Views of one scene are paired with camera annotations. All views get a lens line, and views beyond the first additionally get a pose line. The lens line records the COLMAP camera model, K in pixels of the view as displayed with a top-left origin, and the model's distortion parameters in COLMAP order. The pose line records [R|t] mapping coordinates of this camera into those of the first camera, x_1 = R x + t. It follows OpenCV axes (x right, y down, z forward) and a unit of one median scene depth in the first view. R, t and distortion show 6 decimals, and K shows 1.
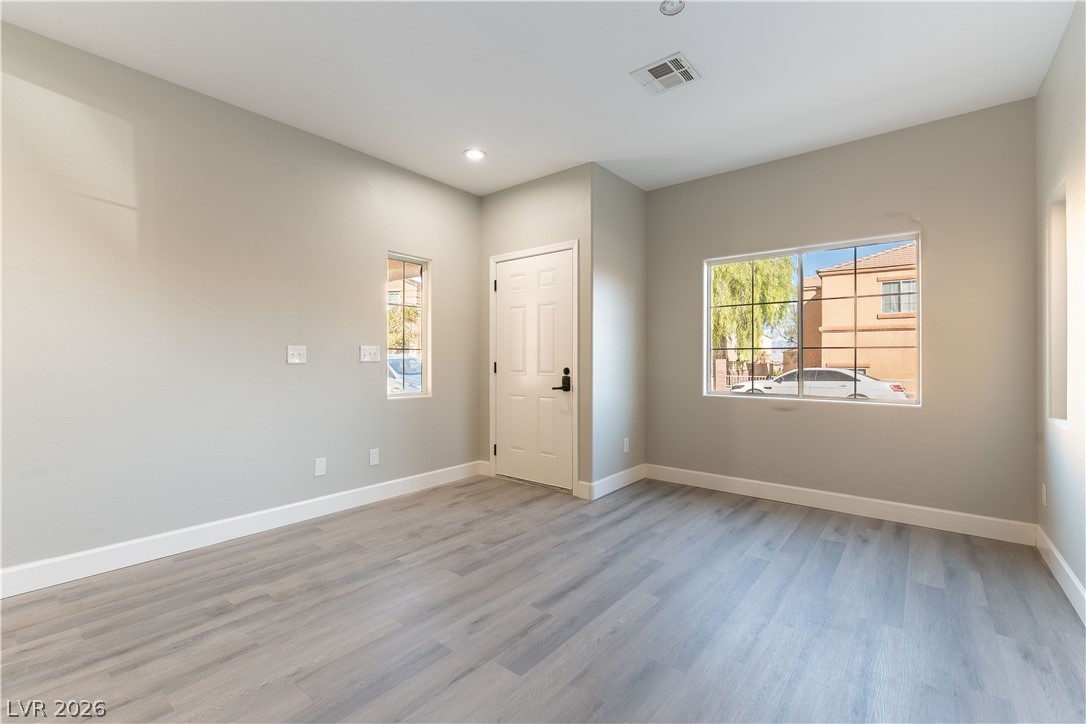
lens RADIAL K [[471.2, 0, 544.0], [0, 471.2, 361.4], [0, 0, 1]] dist [0.001597, 0.000042]
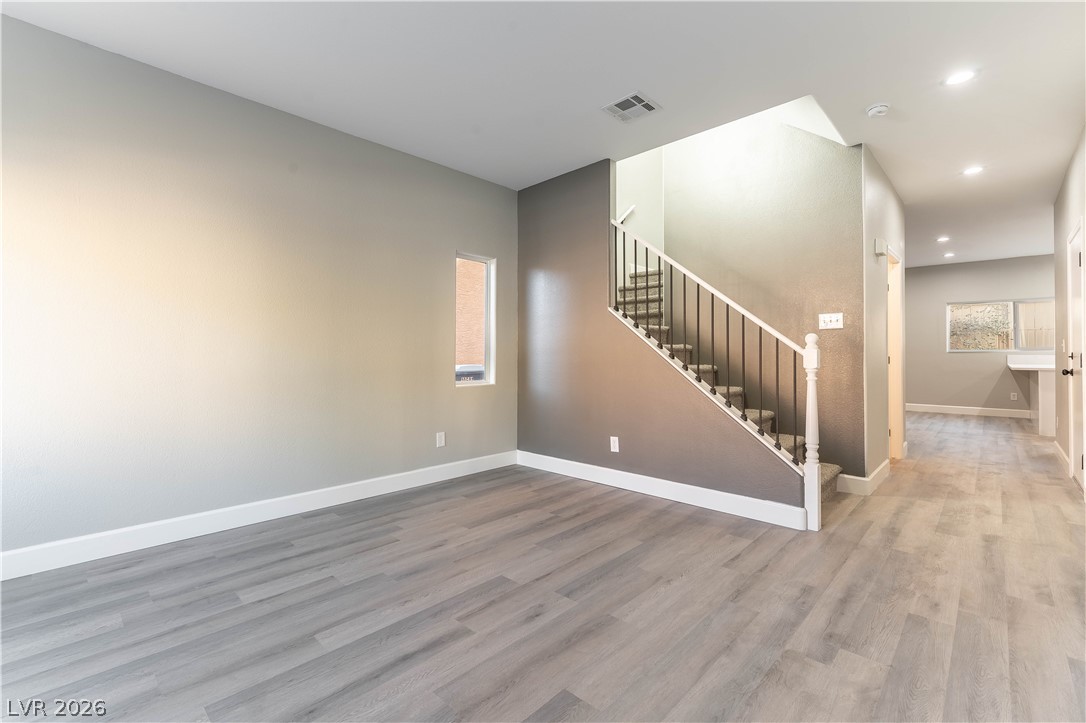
lens RADIAL K [[471.2, 0, 541.5], [0, 471.2, 353.6], [0, 0, 1]] dist [0.001597, 0.000042]
pose [[-0.996267, -0.004799, 0.086195, -0.234942], [-0.004400, 0.999979, 0.004810, 0.012028], [-0.086216, 0.004413, -0.996267, 1.967623]]
